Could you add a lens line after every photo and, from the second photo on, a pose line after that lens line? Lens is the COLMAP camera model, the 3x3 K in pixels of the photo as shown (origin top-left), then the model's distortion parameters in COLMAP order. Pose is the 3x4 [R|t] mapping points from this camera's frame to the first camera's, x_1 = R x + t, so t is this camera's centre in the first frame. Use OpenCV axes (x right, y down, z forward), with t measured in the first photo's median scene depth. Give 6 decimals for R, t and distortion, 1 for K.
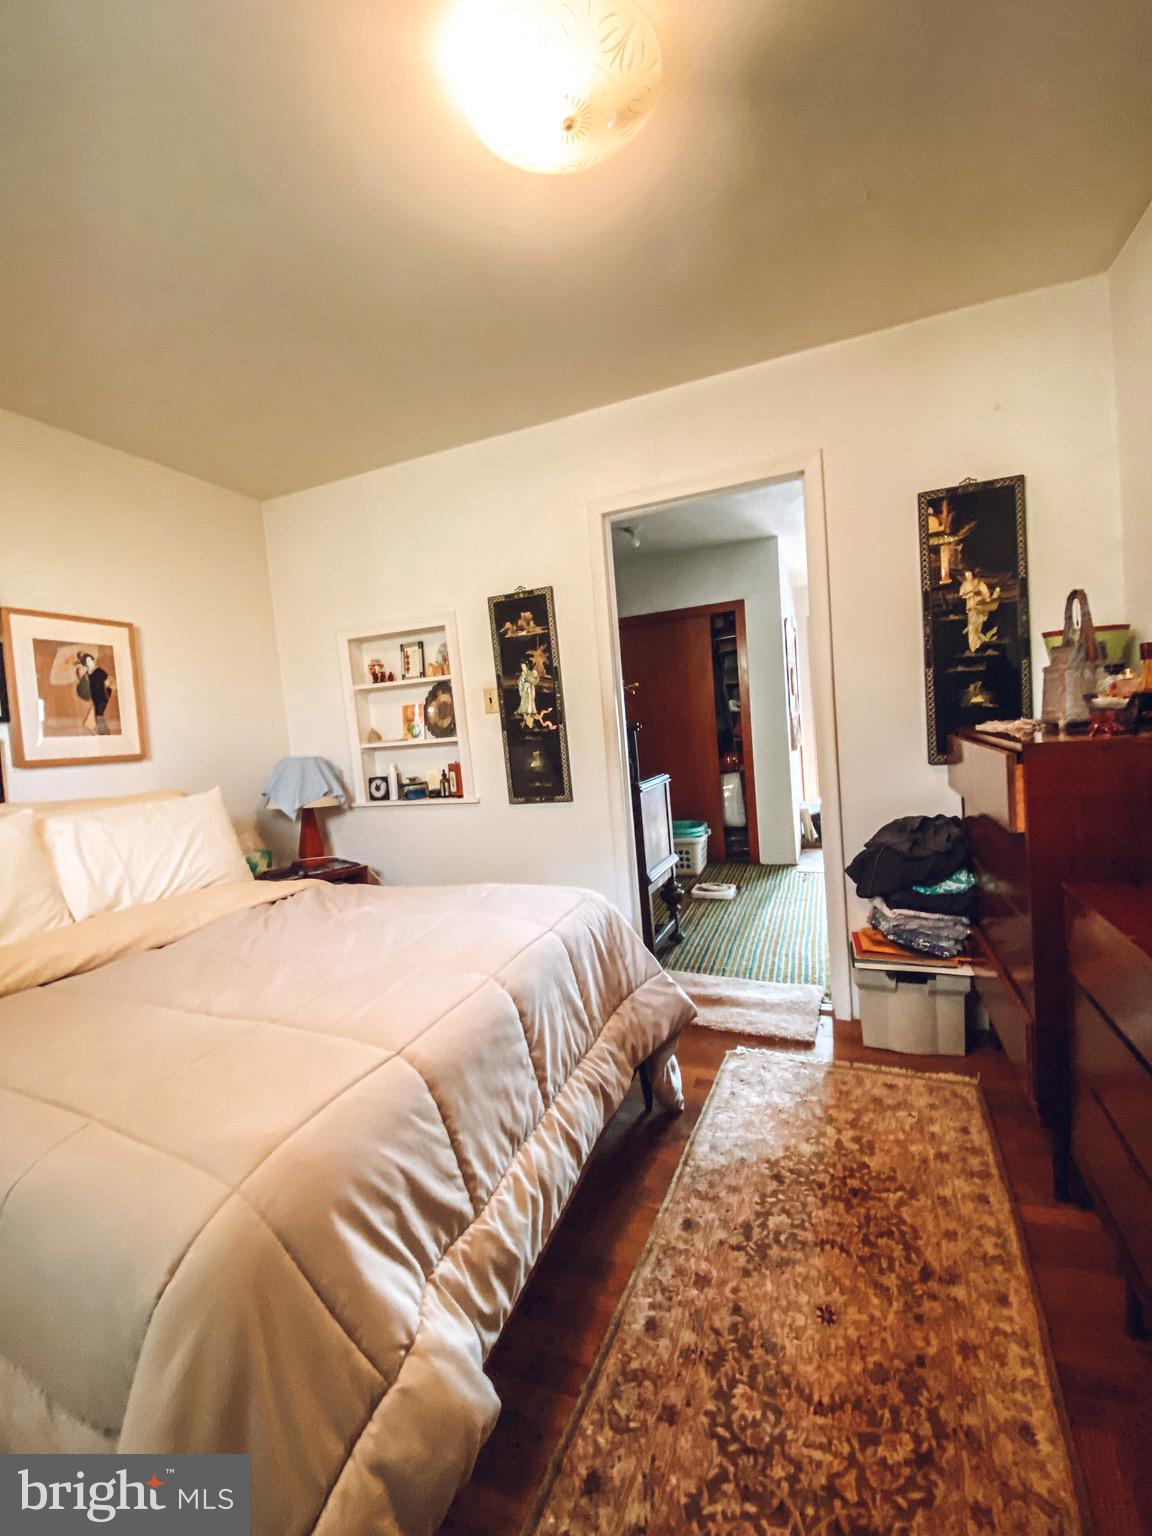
lens RADIAL K [[621.5, 0, 561.3], [0, 621.5, 768.2], [0, 0, 1]] dist [0.008763, -0.015779]
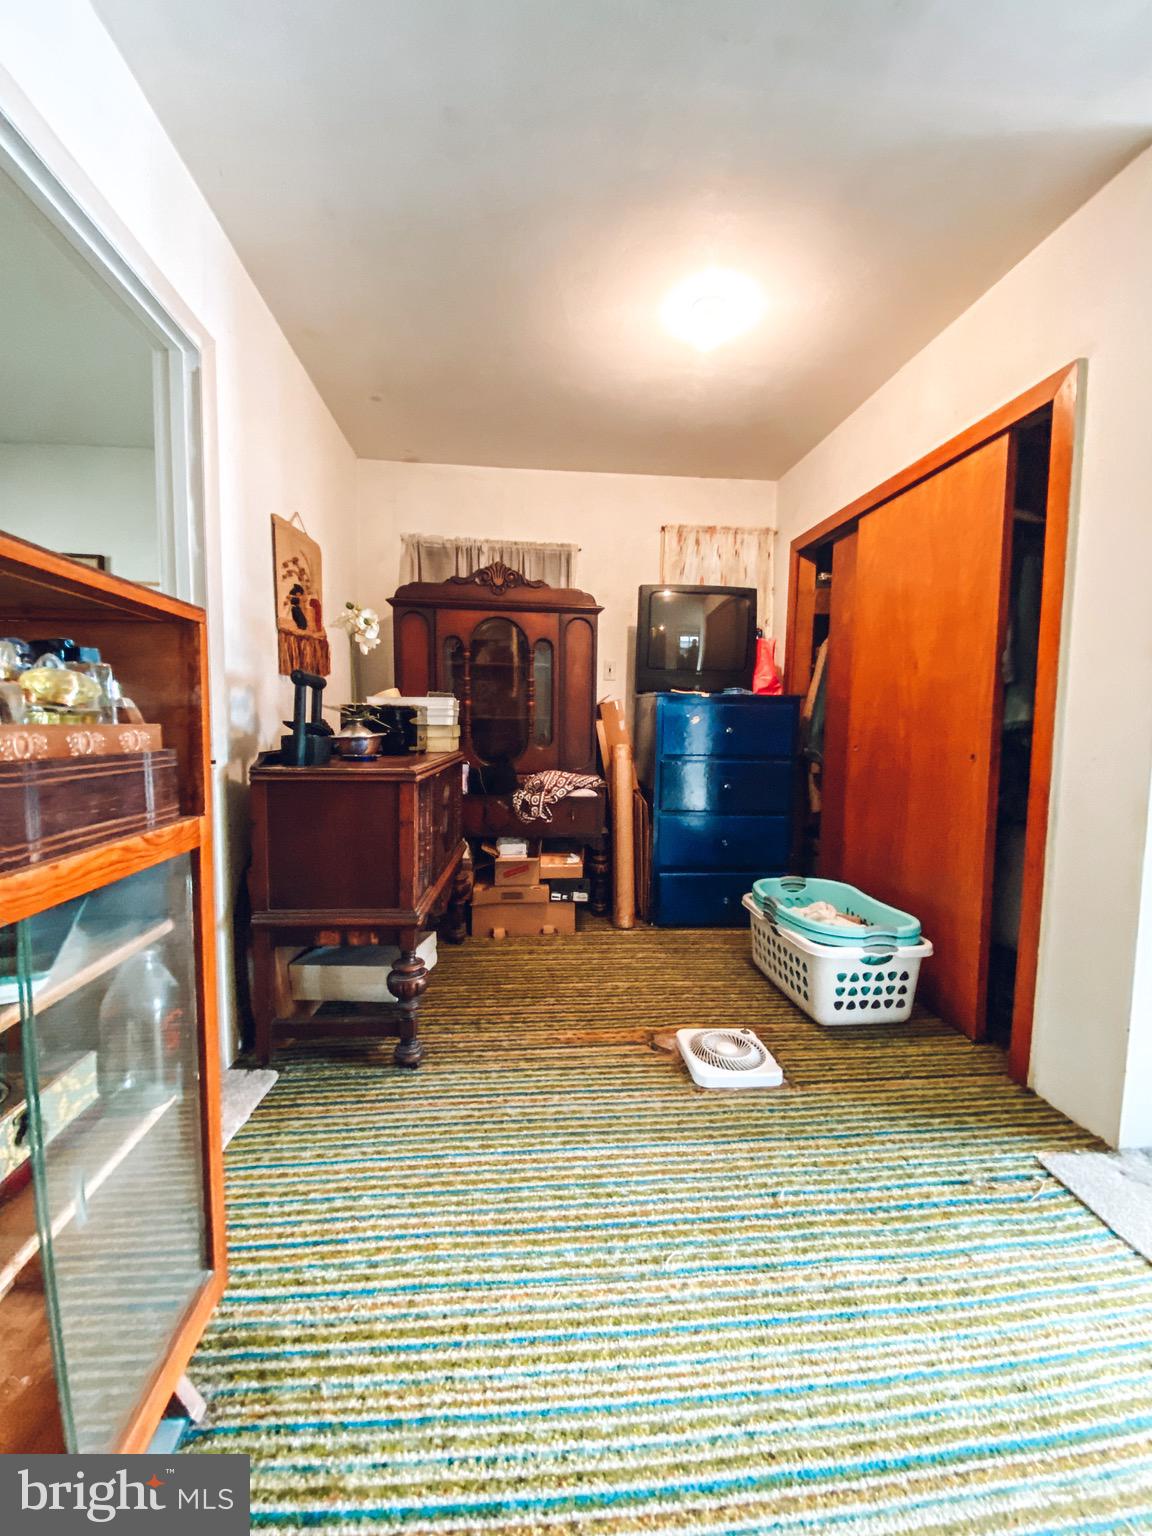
lens RADIAL K [[621.5, 0, 561.3], [0, 621.5, 768.2], [0, 0, 1]] dist [0.008763, -0.015779]
pose [[0.470421, 0.156821, -0.868396, 0.468213], [-0.117014, 0.986478, 0.114758, -0.044835], [0.874650, 0.047630, 0.482410, 0.551262]]
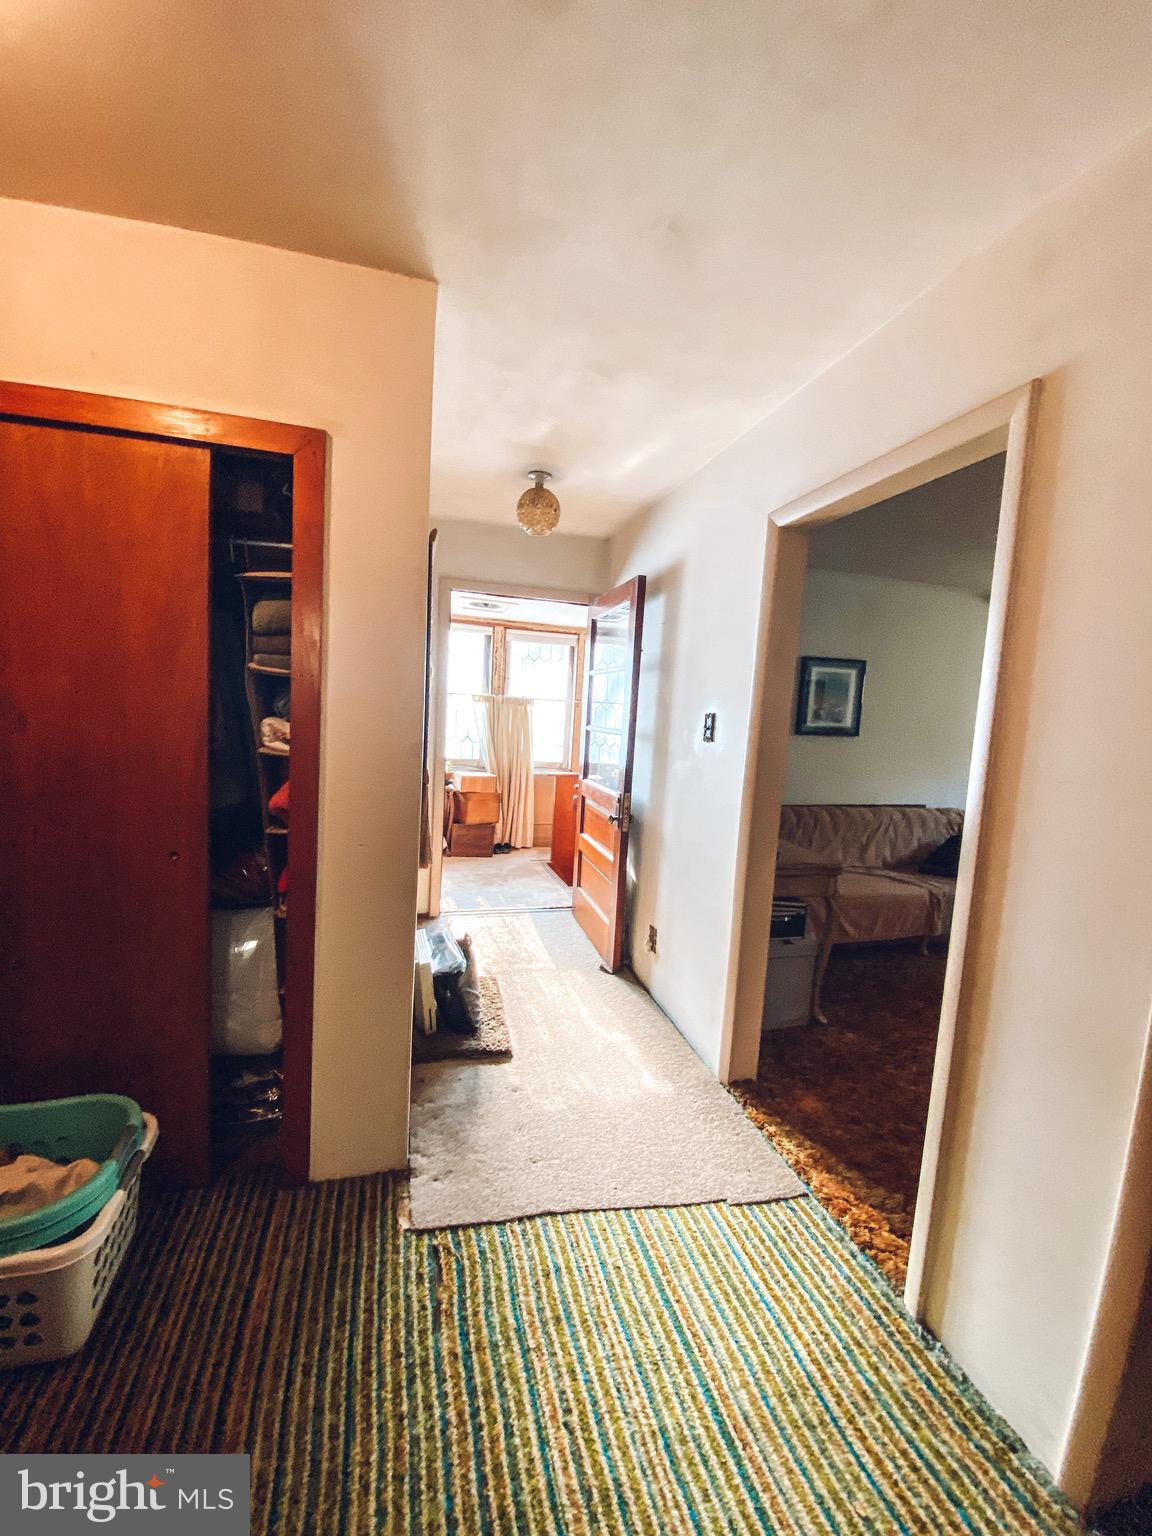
lens RADIAL K [[622.2, 0, 580.6], [0, 622.2, 760.6], [0, 0, 1]] dist [0.009682, -0.017346]
pose [[0.763846, 0.068199, 0.641786, 0.183637], [-0.068652, 0.997345, -0.024274, -0.091981], [-0.641737, -0.025518, 0.766500, 0.611738]]
